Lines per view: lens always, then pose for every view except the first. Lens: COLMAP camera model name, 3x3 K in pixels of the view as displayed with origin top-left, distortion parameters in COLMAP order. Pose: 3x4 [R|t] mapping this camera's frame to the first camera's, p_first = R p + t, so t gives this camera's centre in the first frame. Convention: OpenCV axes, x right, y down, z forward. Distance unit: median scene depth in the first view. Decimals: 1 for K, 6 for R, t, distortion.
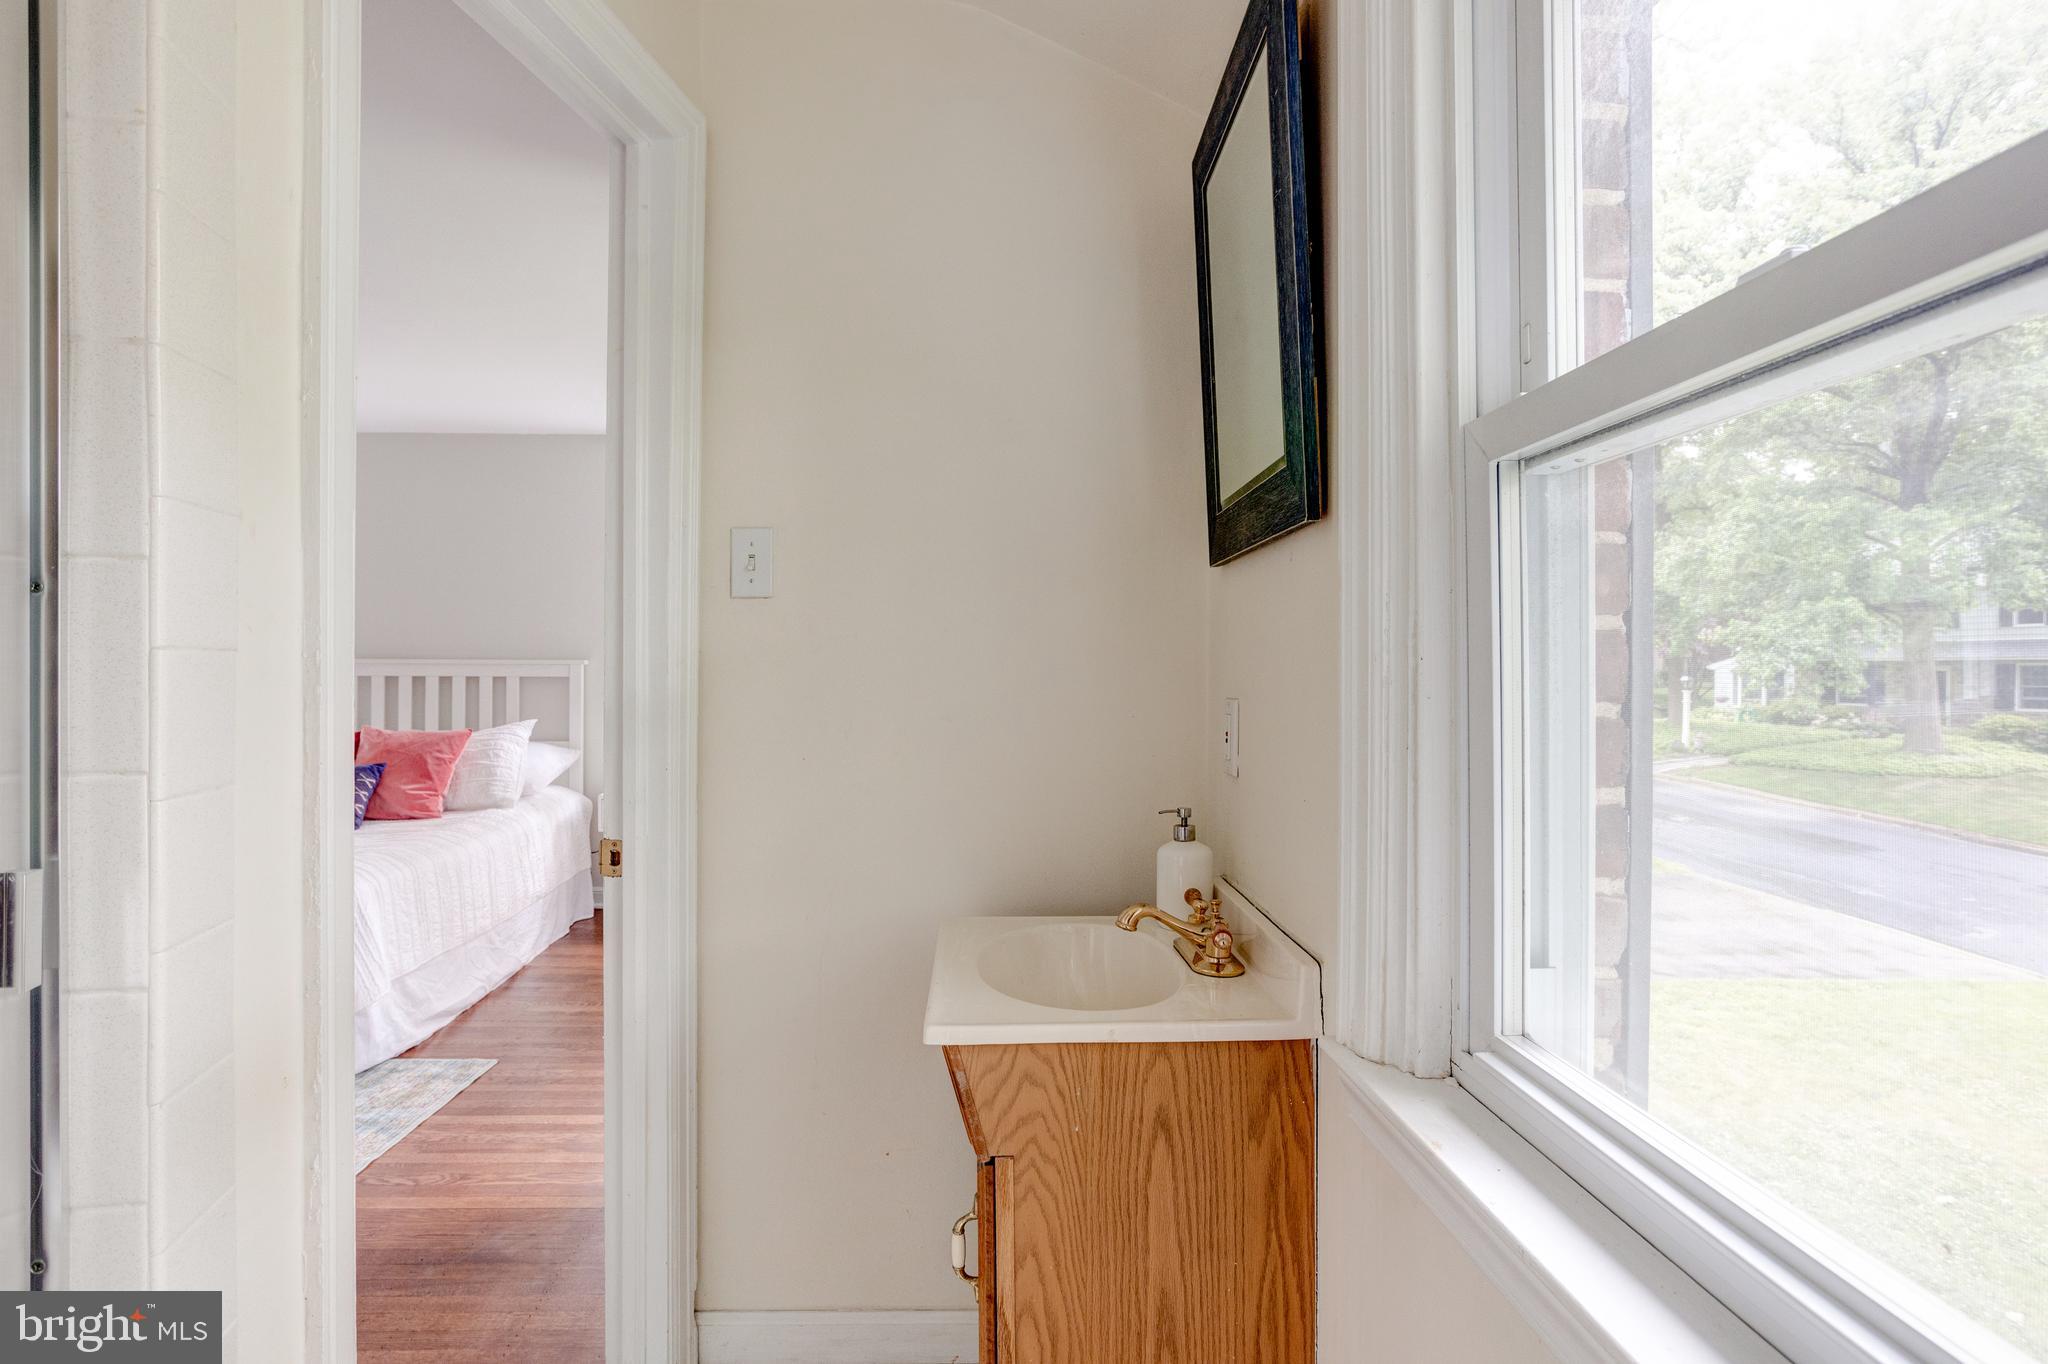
lens RADIAL K [[1000.7, 0, 978.4], [0, 1000.7, 678.7], [0, 0, 1]] dist [-0.016173, 0.000687]
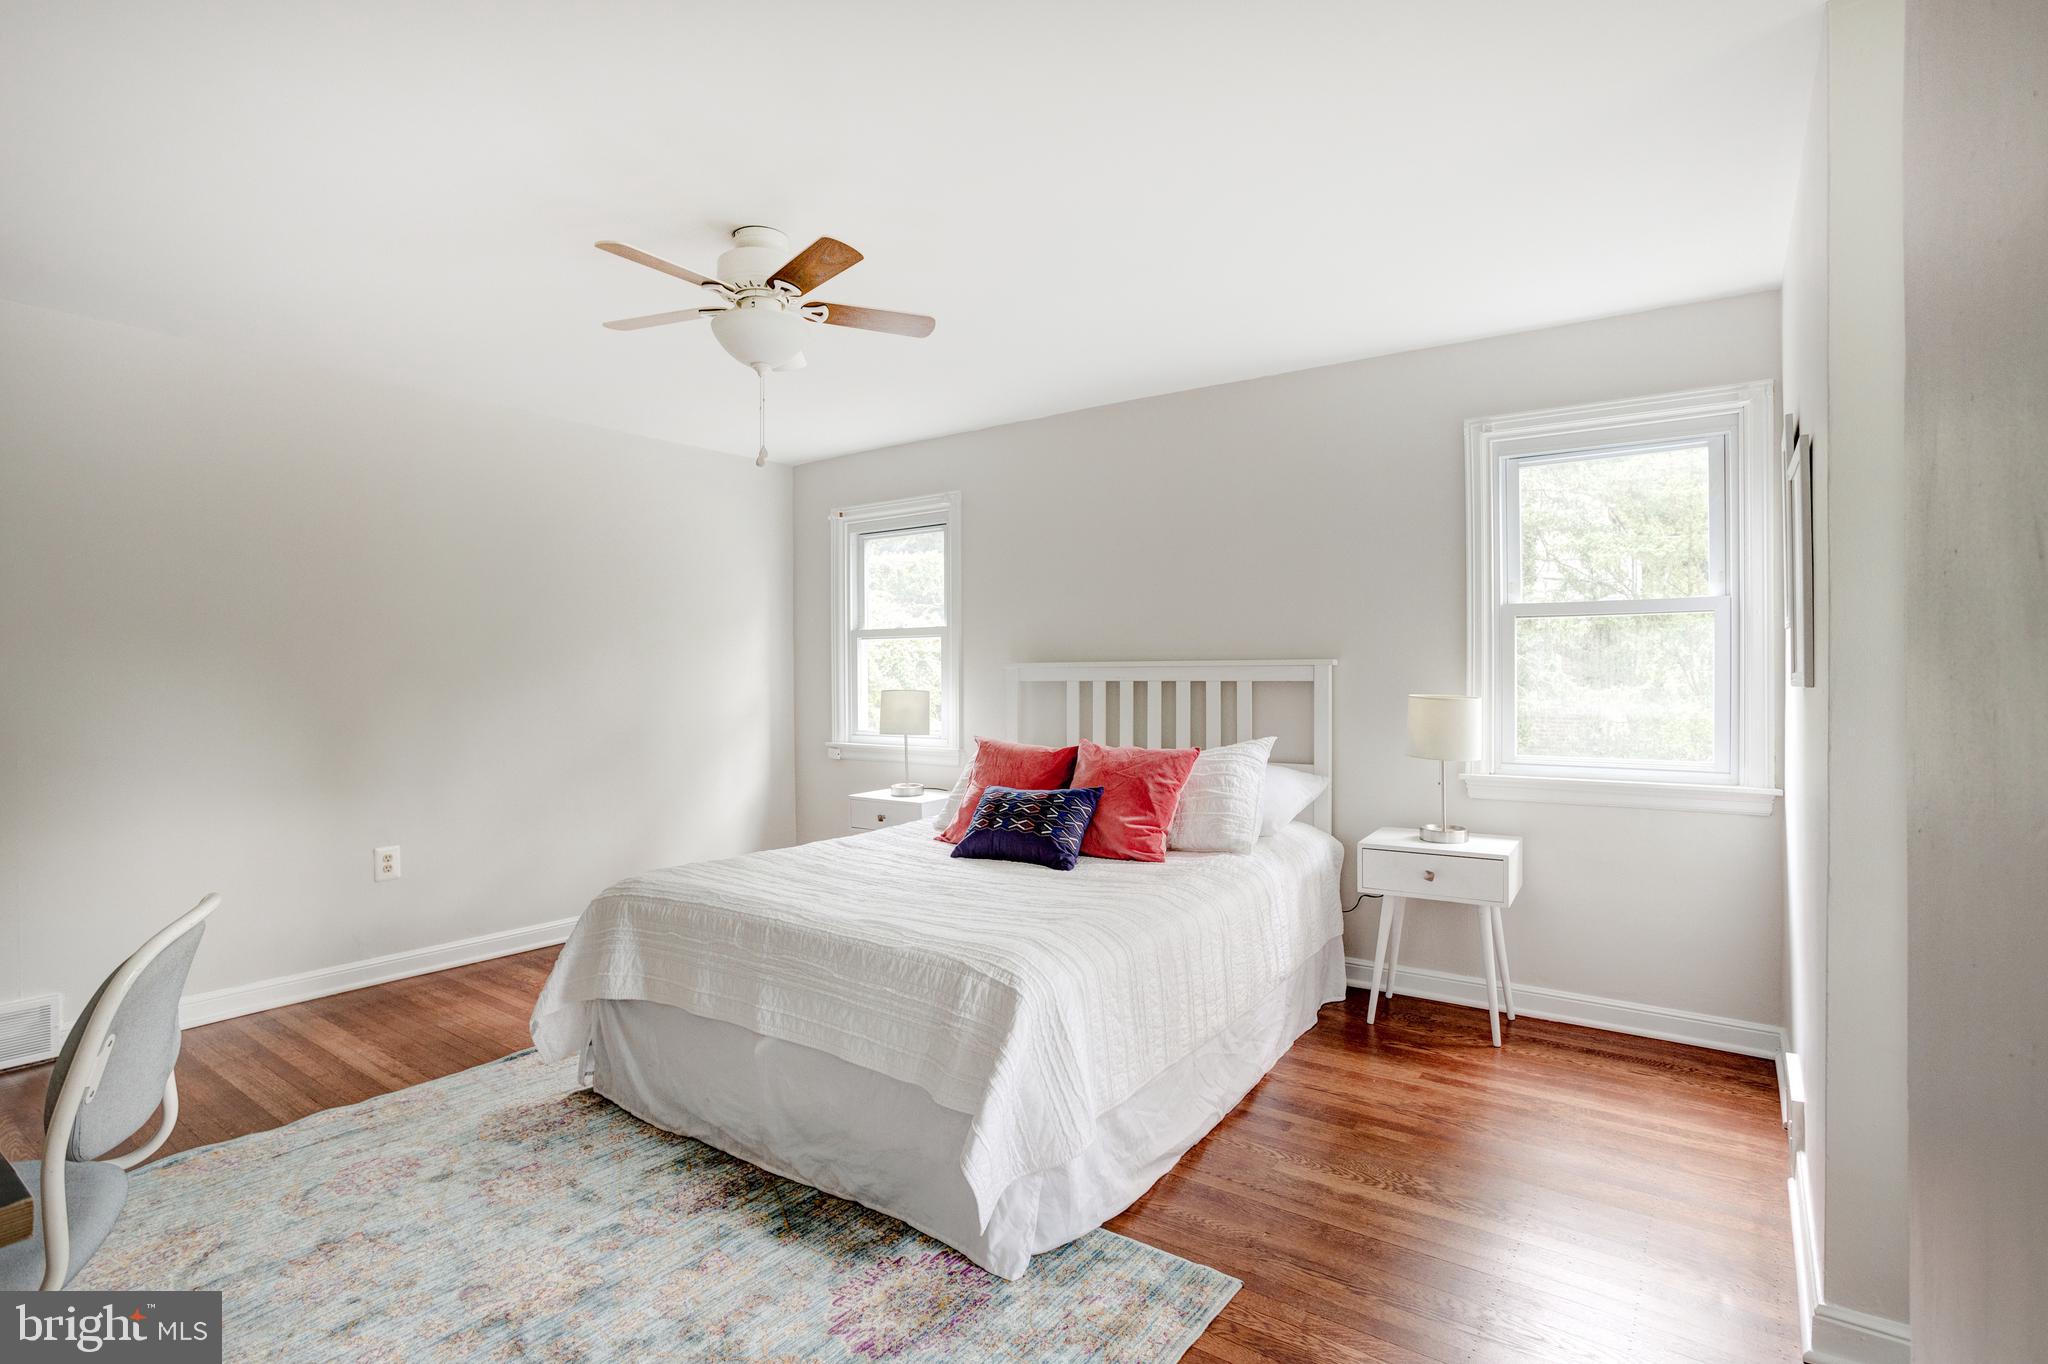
lens RADIAL K [[1000.7, 0, 978.4], [0, 1000.7, 678.7], [0, 0, 1]] dist [-0.016173, 0.000687]
pose [[0.777808, -0.004013, -0.628489, -0.156485], [0.002382, 0.999991, -0.003437, -0.002075], [0.628497, 0.001177, 0.777811, 0.292702]]
